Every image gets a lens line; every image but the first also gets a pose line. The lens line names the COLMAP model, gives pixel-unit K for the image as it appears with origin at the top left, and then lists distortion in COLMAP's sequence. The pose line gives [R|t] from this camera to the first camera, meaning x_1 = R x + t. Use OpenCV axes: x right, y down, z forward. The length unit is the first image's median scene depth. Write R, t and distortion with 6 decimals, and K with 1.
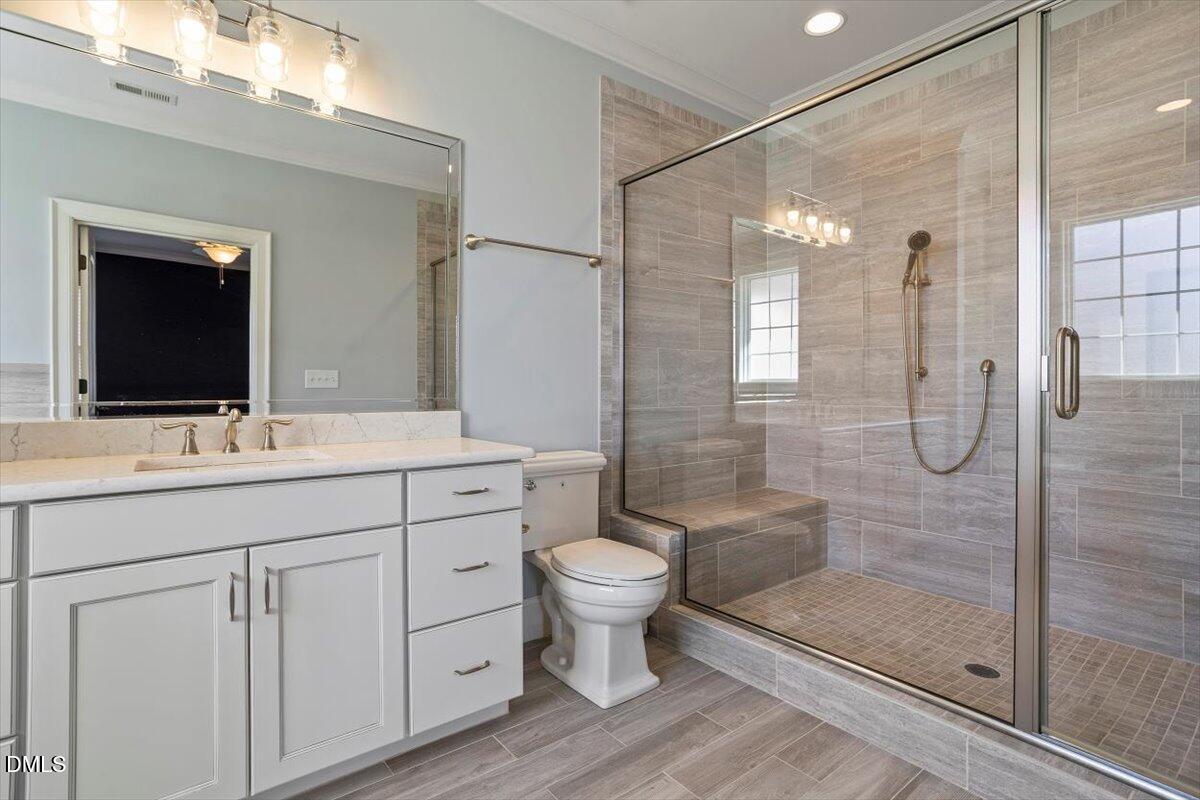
lens RADIAL K [[586.8, 0, 605.4], [0, 586.8, 387.8], [0, 0, 1]] dist [-0.030781, 0.017621]
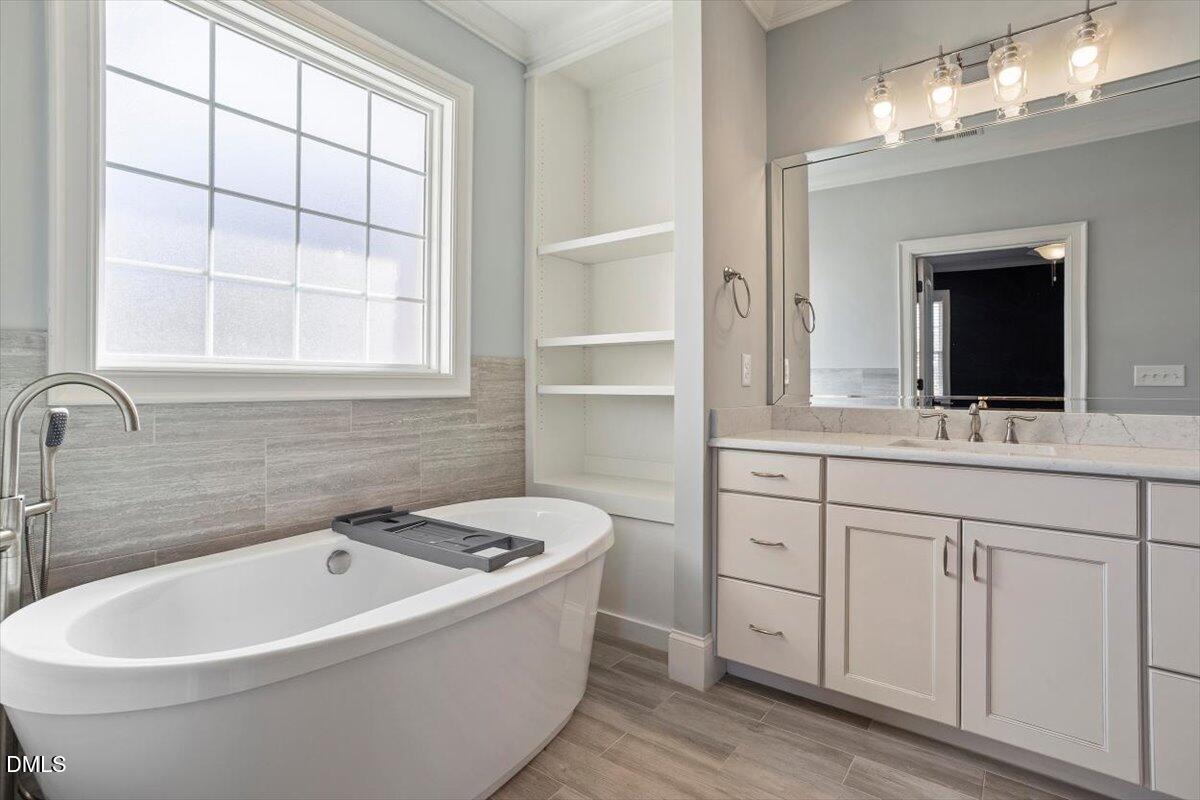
lens RADIAL K [[586.8, 0, 593.7], [0, 586.8, 391.9], [0, 0, 1]] dist [-0.030781, 0.017621]
pose [[0.243616, 0.015493, -0.969748, 0.281911], [-0.002638, 0.999879, 0.015311, -0.002988], [0.969868, -0.001172, 0.243628, -0.018852]]
